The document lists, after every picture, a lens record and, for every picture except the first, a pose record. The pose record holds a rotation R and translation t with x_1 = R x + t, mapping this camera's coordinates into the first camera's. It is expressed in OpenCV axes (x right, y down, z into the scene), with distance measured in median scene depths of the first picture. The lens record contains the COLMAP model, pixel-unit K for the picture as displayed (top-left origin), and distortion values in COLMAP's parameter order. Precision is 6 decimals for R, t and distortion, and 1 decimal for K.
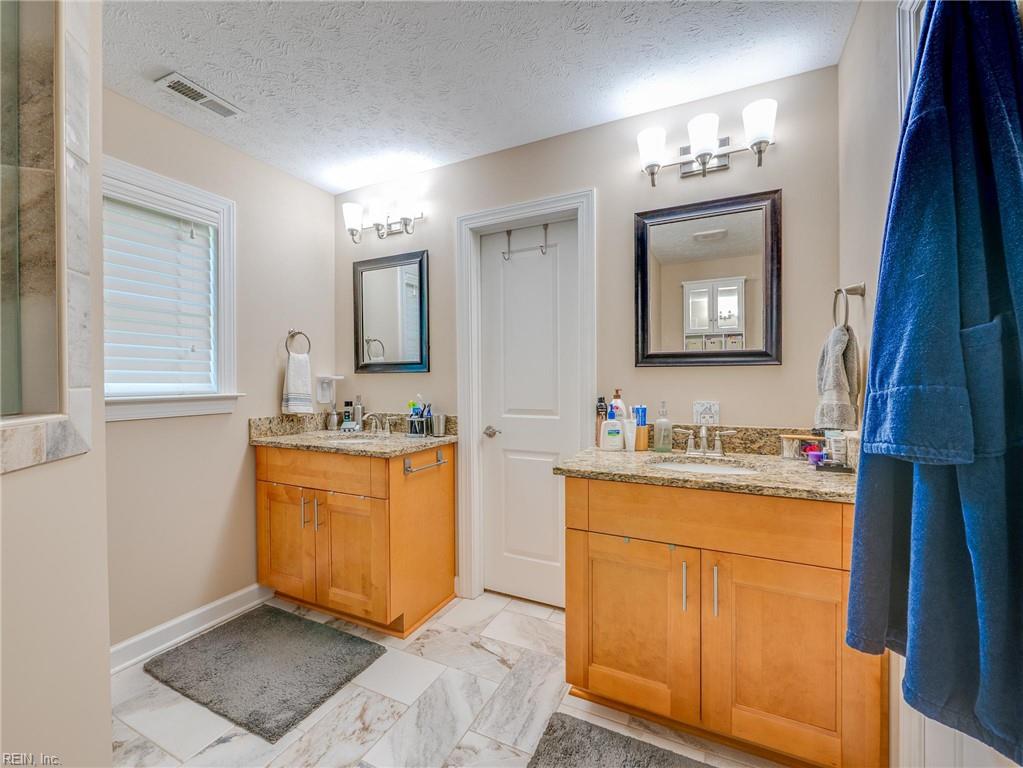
lens RADIAL K [[420.8, 0, 515.2], [0, 420.8, 384.7], [0, 0, 1]] dist [-0.003913, -0.000327]
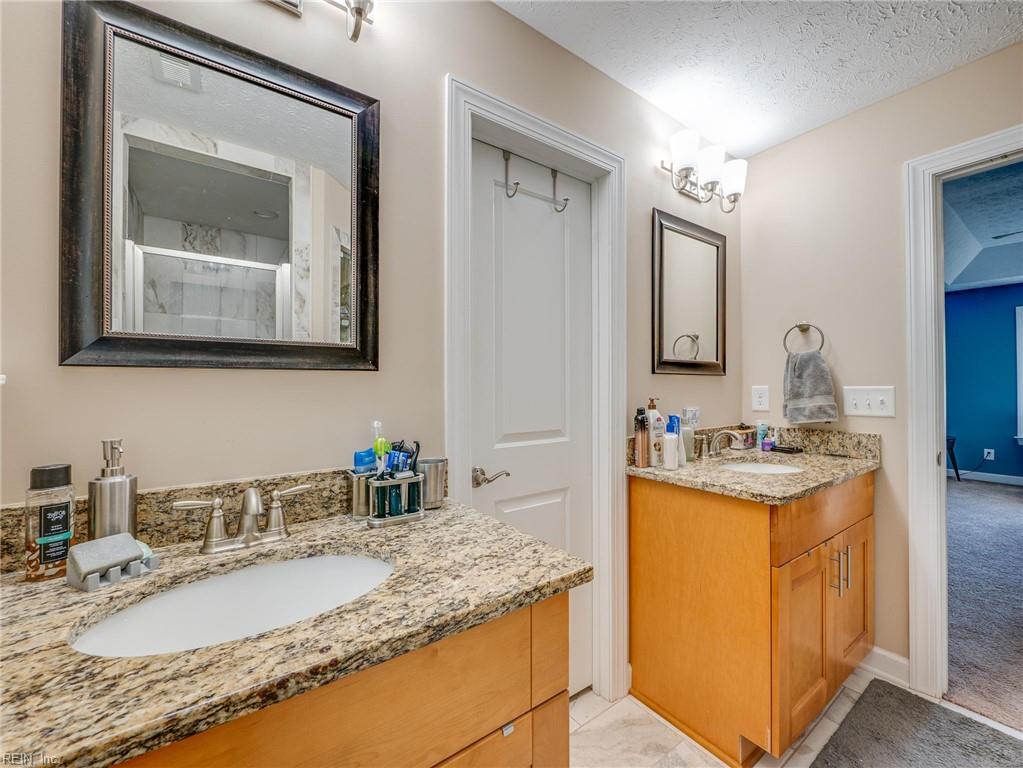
lens RADIAL K [[420.8, 0, 509.0], [0, 420.8, 379.5], [0, 0, 1]] dist [-0.003913, -0.000327]
pose [[0.484448, 0.012300, 0.874733, -0.560476], [0.007474, 0.999806, -0.018198, -0.012536], [-0.874788, 0.015354, 0.484263, 0.694373]]
